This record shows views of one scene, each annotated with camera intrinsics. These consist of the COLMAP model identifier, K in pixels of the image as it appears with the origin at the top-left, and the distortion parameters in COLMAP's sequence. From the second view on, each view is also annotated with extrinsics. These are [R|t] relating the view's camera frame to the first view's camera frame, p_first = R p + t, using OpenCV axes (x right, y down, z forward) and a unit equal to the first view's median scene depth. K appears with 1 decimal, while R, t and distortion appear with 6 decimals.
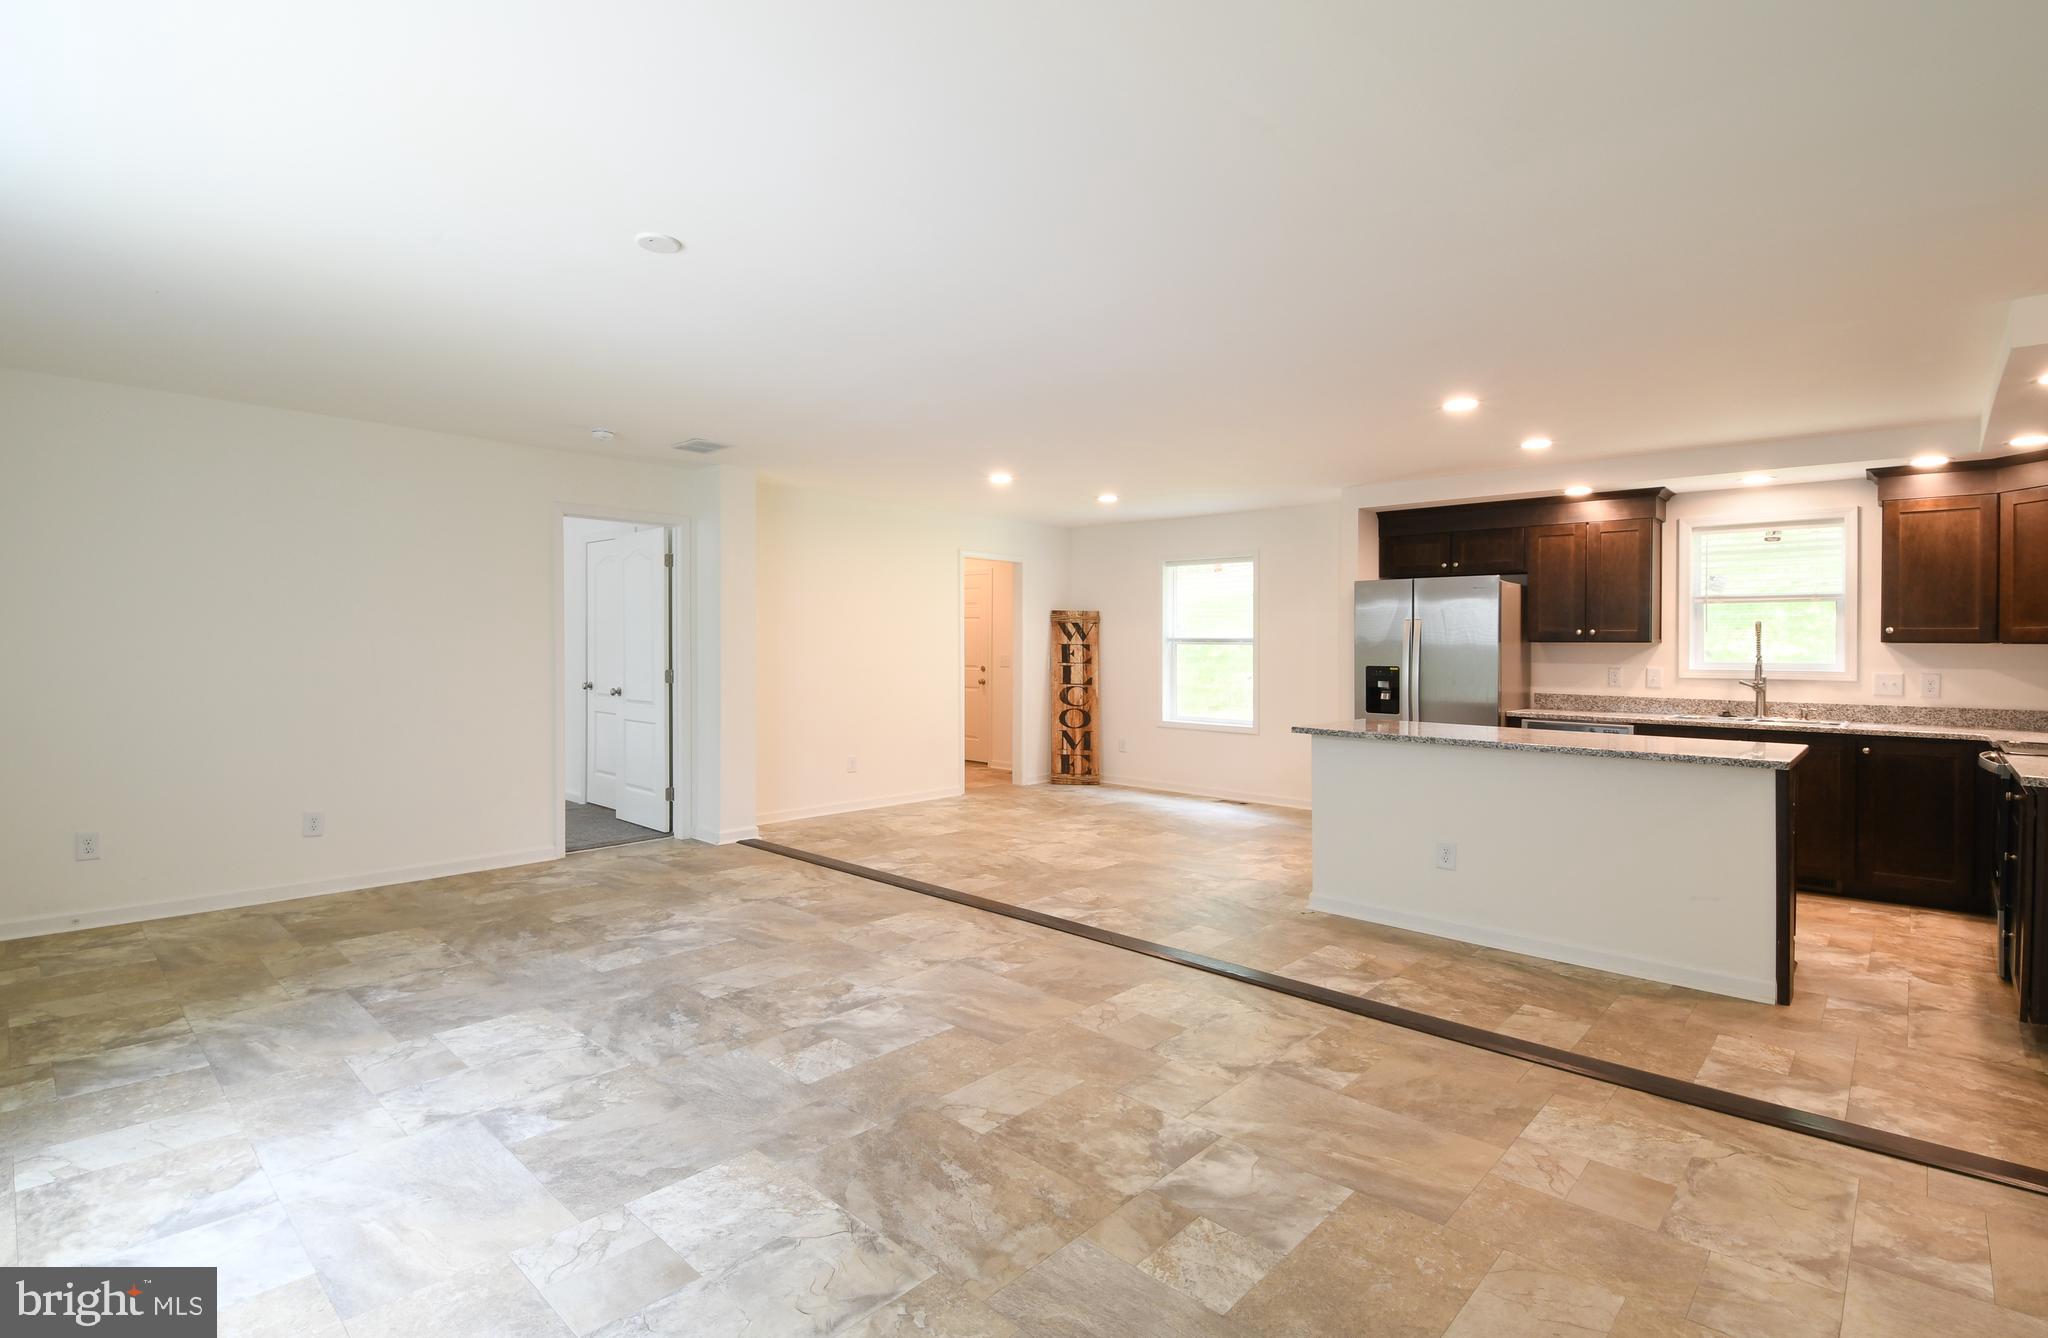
lens RADIAL K [[968.4, 0, 1012.4], [0, 968.4, 655.8], [0, 0, 1]] dist [-0.004305, -0.006306]
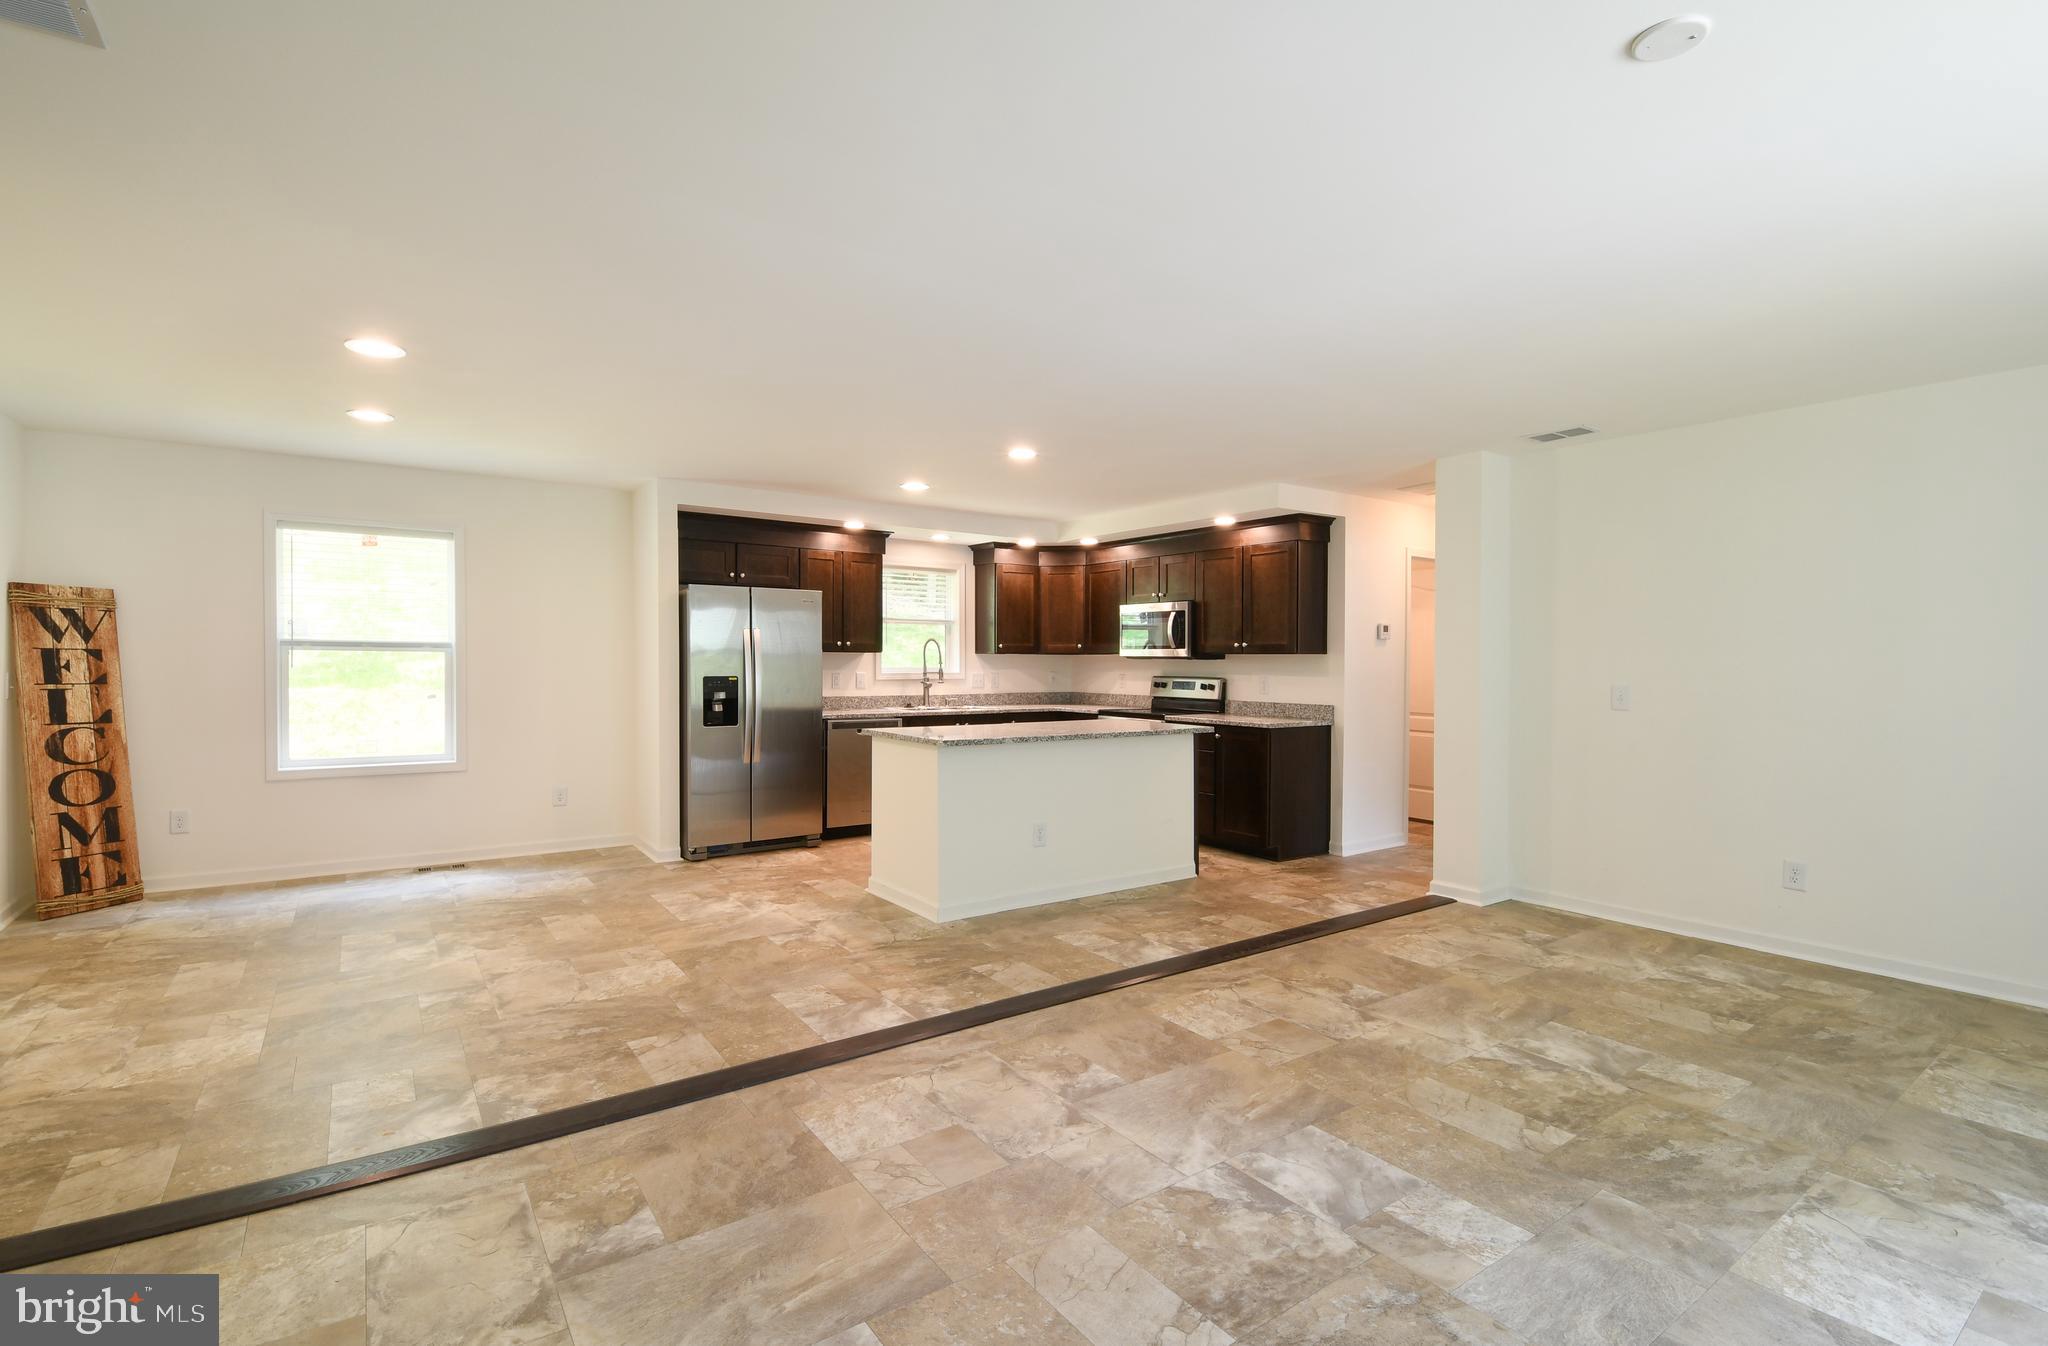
lens RADIAL K [[922.6, 0, 972.6], [0, 922.6, 653.5], [0, 0, 1]] dist [0.007408, -0.013607]
pose [[0.215558, -0.000209, 0.976491, -0.565662], [0.004282, 0.999991, -0.000731, -0.013043], [-0.976482, 0.004339, 0.215557, 0.703332]]
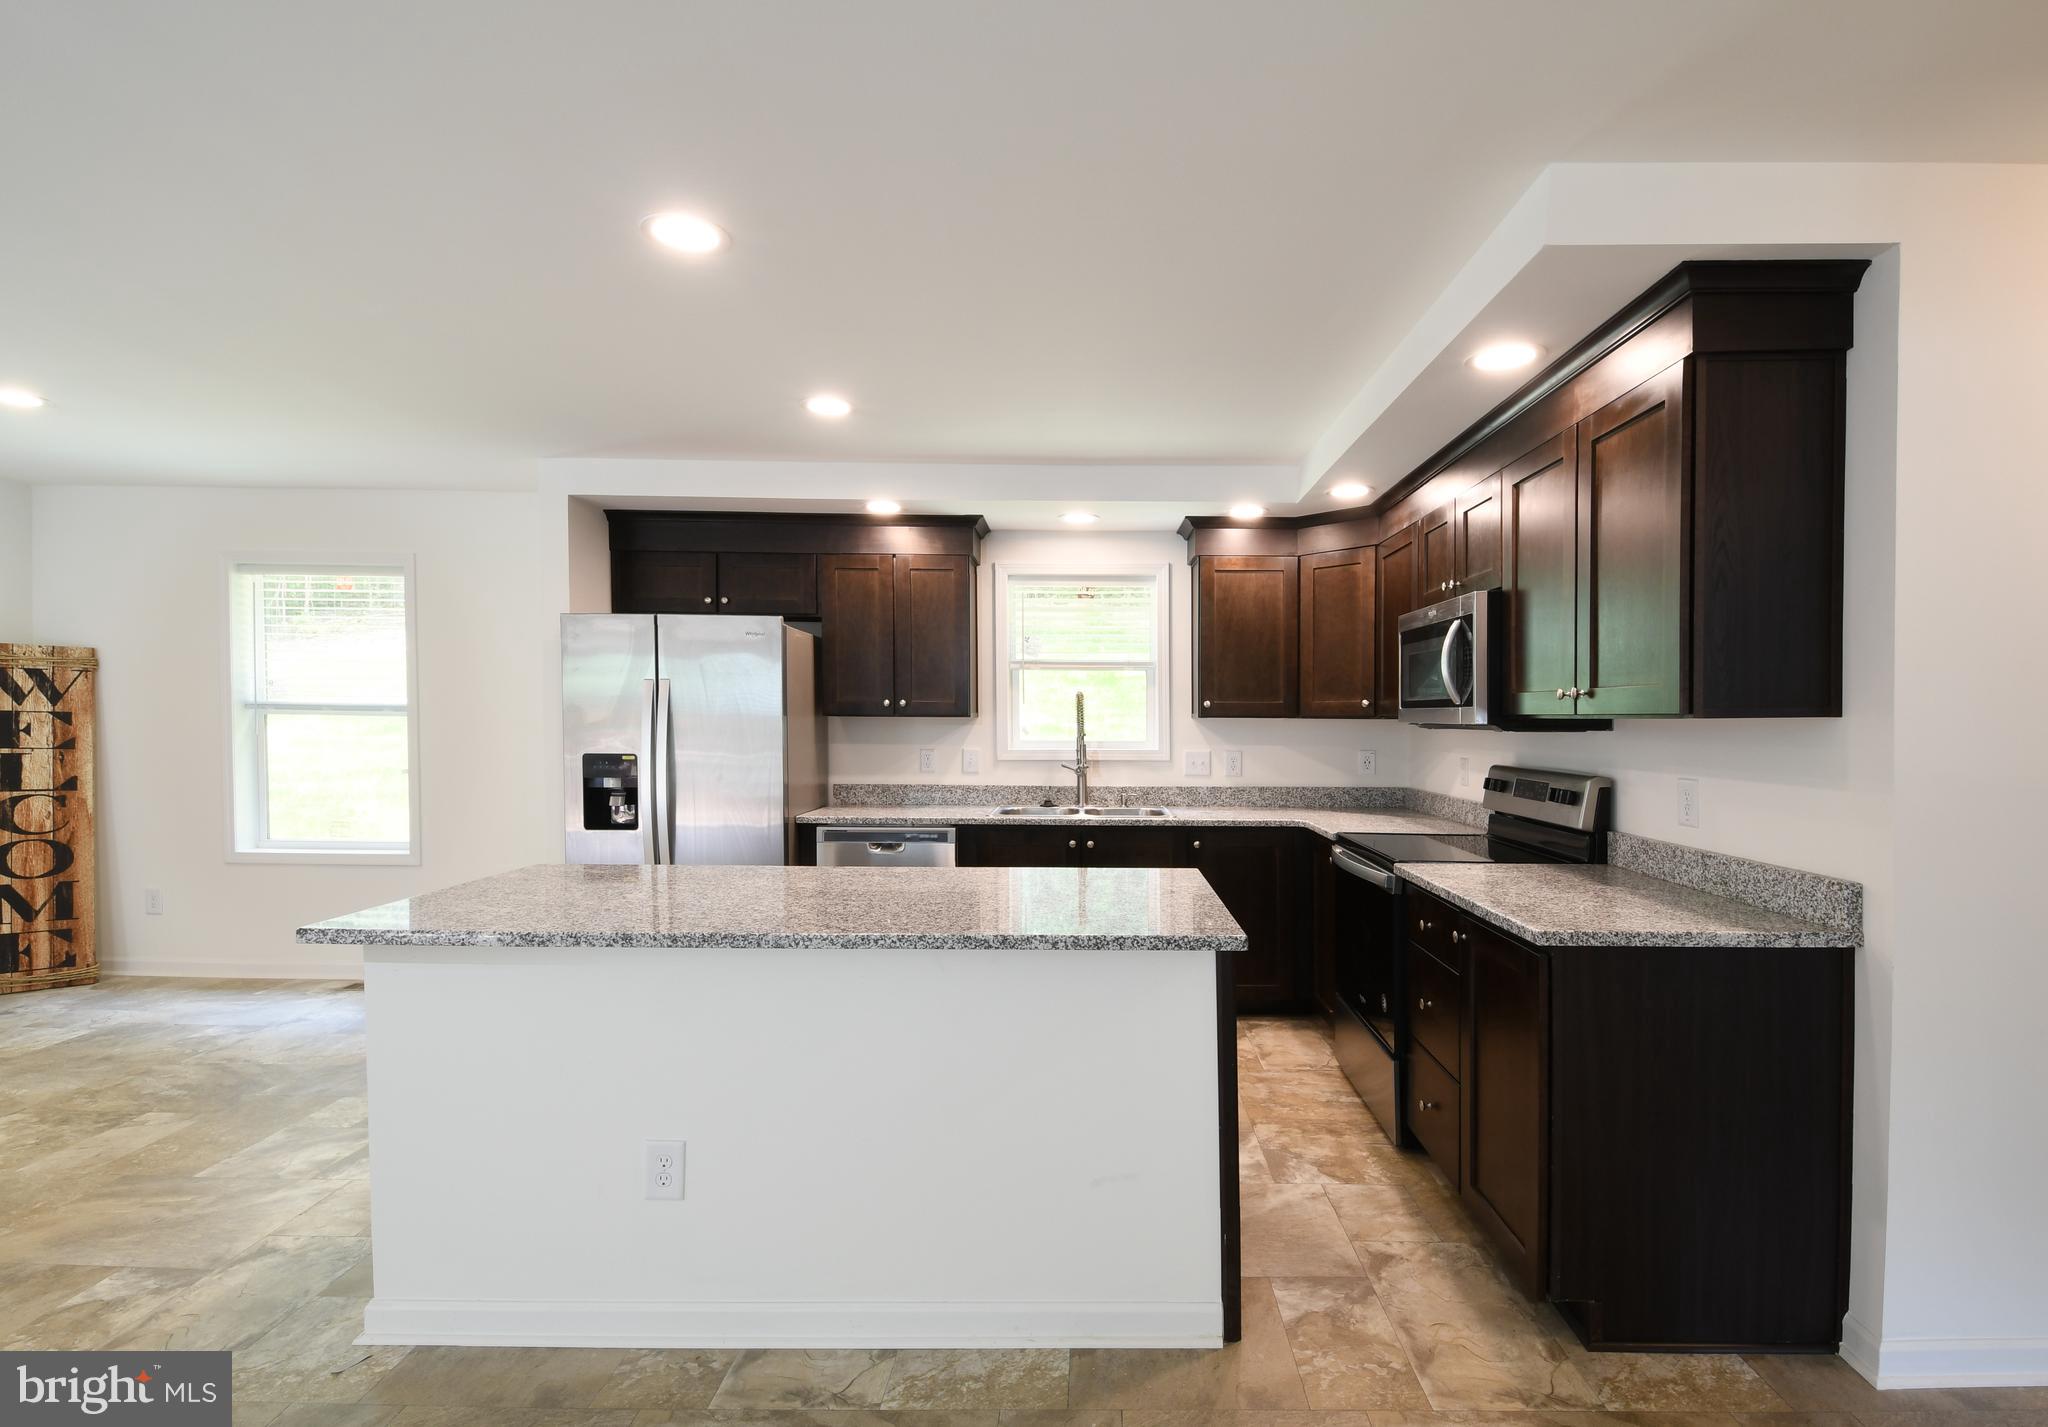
lens RADIAL K [[953.3, 0, 1086.3], [0, 953.3, 726.1], [0, 0, 1]] dist [0.005350, -0.000515]
pose [[0.725170, -0.005714, 0.688546, 0.232070], [0.002649, 0.999981, 0.005508, -0.010954], [-0.688565, -0.002171, 0.725172, 0.436952]]
